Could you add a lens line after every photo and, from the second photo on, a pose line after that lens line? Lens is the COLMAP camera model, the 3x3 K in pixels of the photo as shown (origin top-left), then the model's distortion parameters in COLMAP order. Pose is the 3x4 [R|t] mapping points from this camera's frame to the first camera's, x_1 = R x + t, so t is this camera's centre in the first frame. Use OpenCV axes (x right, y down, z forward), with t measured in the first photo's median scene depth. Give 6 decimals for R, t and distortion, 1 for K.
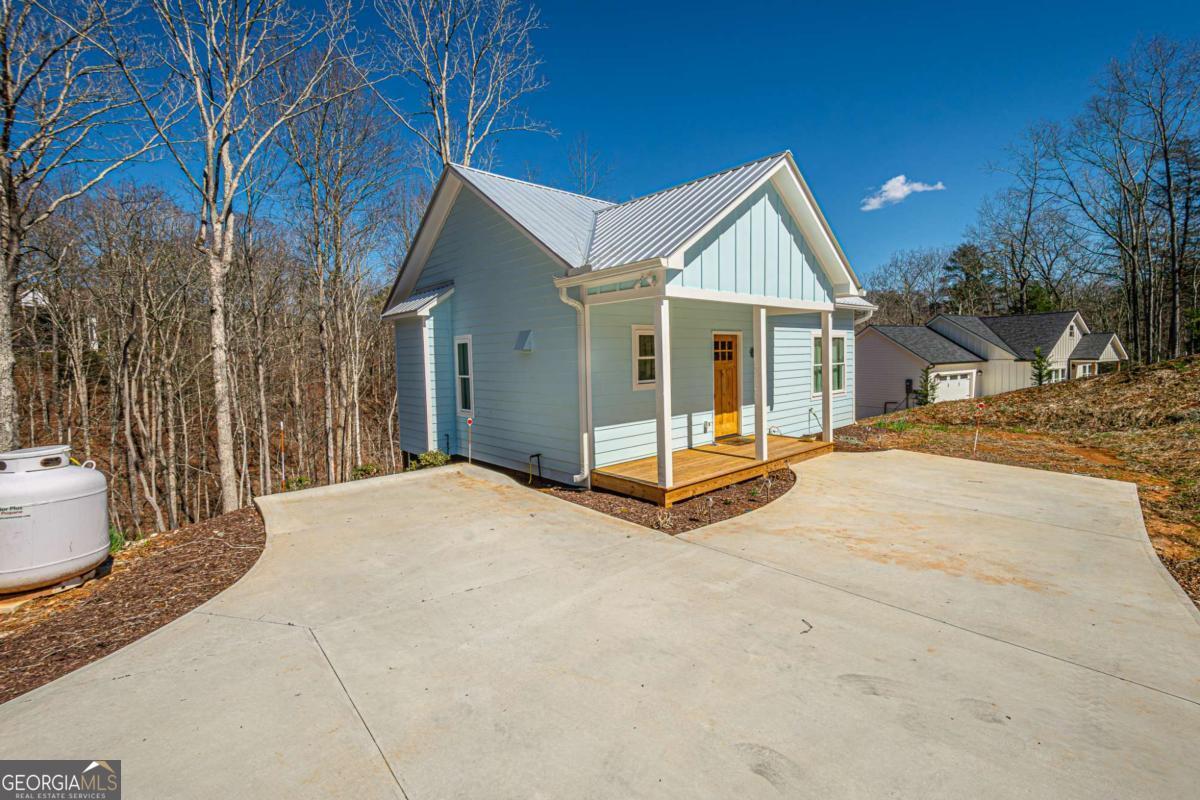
lens RADIAL K [[522.6, 0, 603.5], [0, 522.6, 384.0], [0, 0, 1]] dist [0.005421, -0.000525]
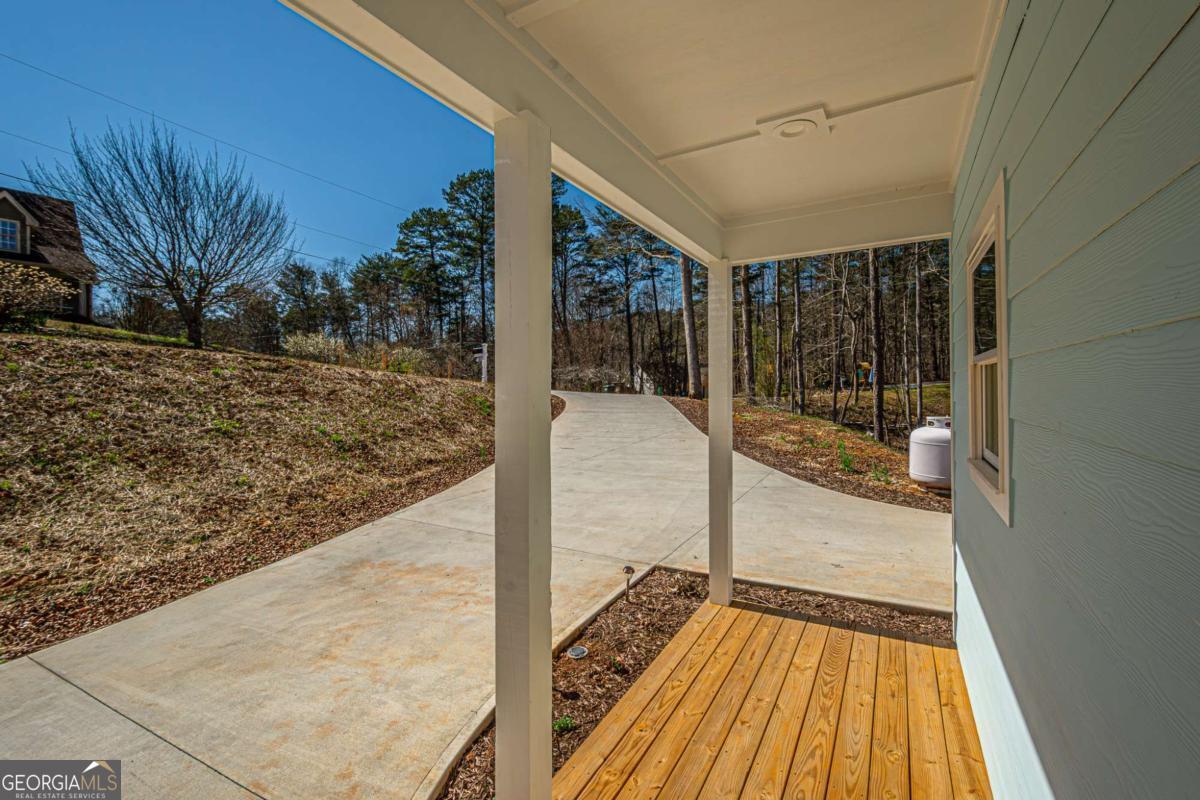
lens RADIAL K [[522.6, 0, 601.9], [0, 522.6, 388.5], [0, 0, 1]] dist [0.005421, -0.000525]
pose [[-0.947217, 0.034312, -0.318750, 0.279804], [0.014973, 0.997906, 0.062924, -0.047069], [0.320242, 0.054830, -0.945748, 1.009279]]
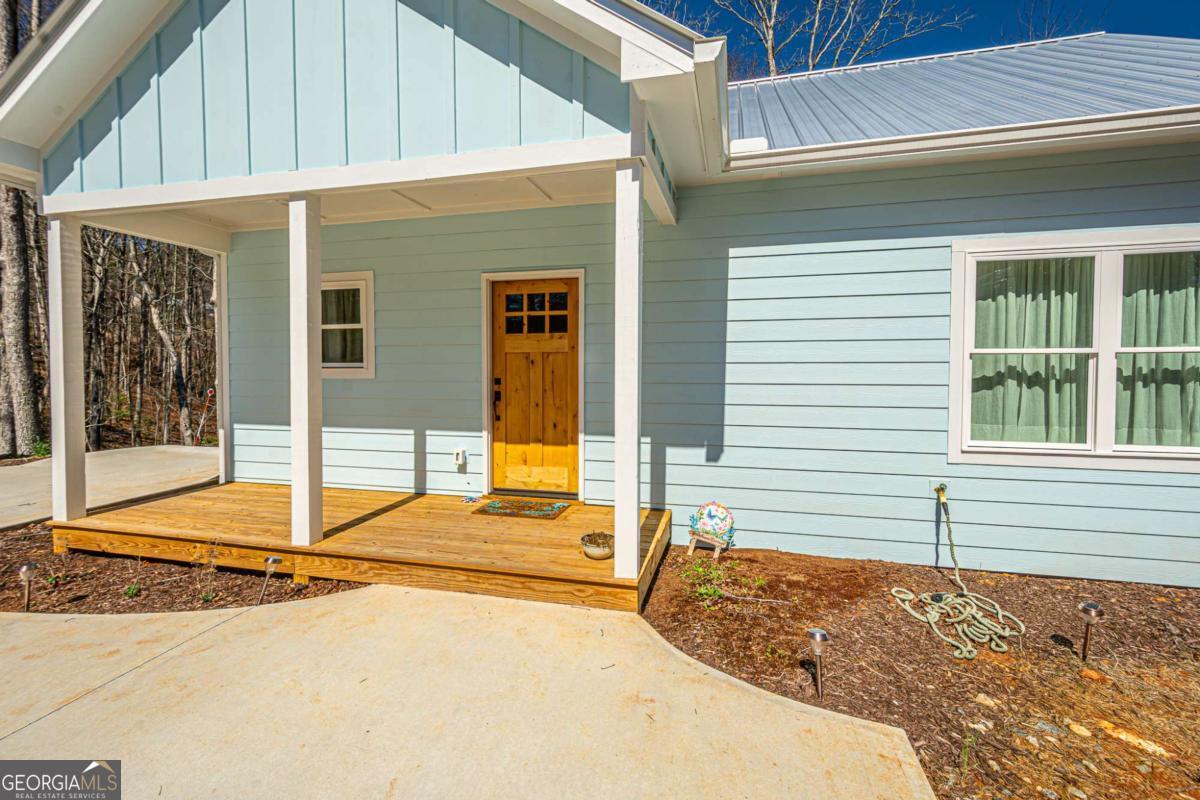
lens RADIAL K [[522.6, 0, 602.6], [0, 522.6, 386.2], [0, 0, 1]] dist [0.005421, -0.000525]
pose [[0.554141, 0.047804, -0.831049, 0.678047], [-0.059926, 0.998050, 0.017452, -0.009124], [0.830263, 0.040131, 0.555925, 0.802171]]
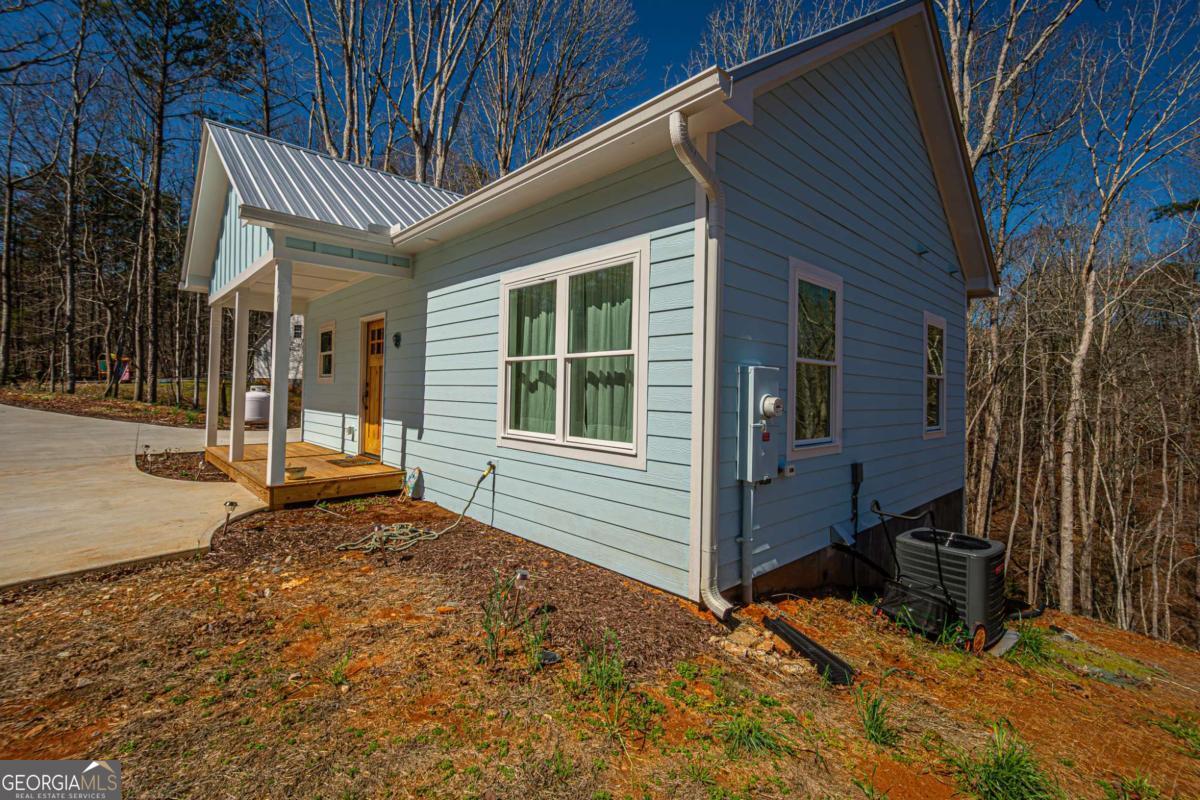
lens RADIAL K [[522.6, 0, 603.1], [0, 522.6, 385.9], [0, 0, 1]] dist [0.005421, -0.000525]
pose [[0.026876, 0.011312, -0.999575, 1.013086], [-0.074977, 0.997142, 0.009268, -0.031332], [0.996823, 0.074696, 0.027648, 1.332420]]
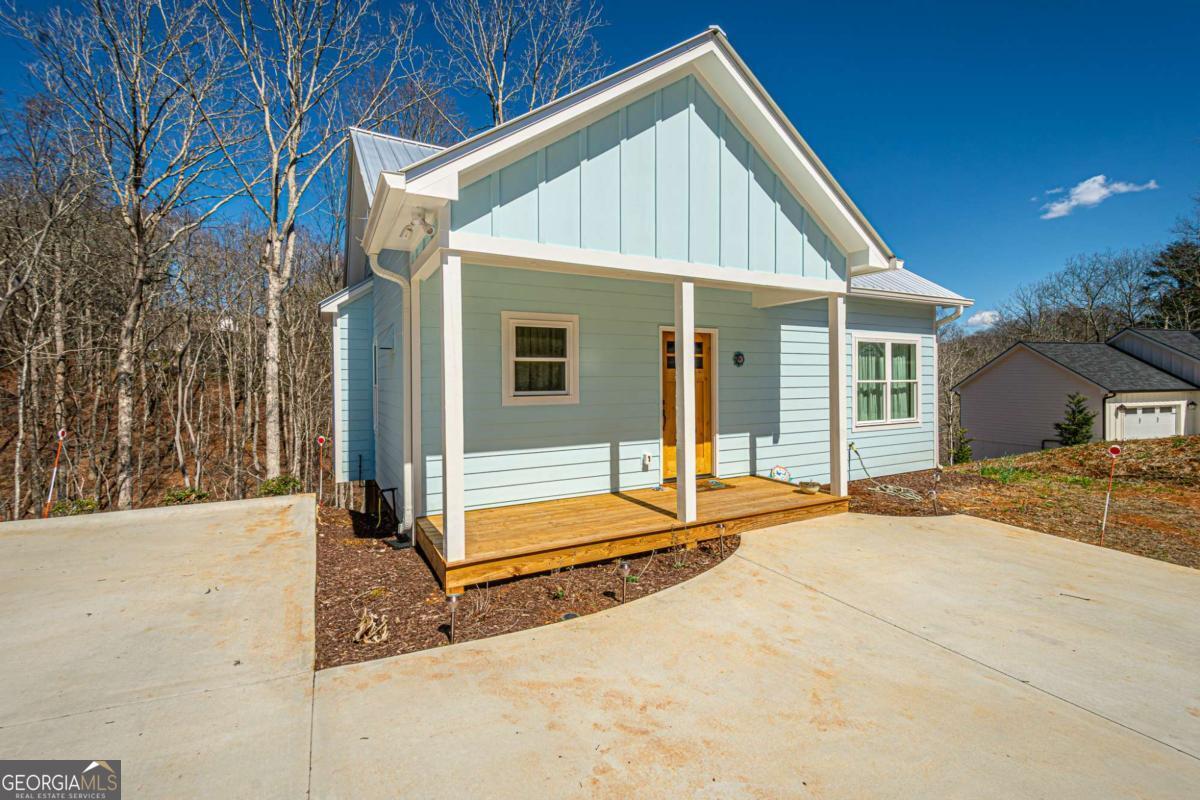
lens RADIAL K [[522.6, 0, 602.9], [0, 522.6, 386.1], [0, 0, 1]] dist [0.005421, -0.000525]
pose [[0.971954, 0.017855, -0.234494, 0.293279], [-0.027460, 0.998910, -0.037759, 0.007731], [0.233564, 0.043139, 0.971384, 0.296604]]
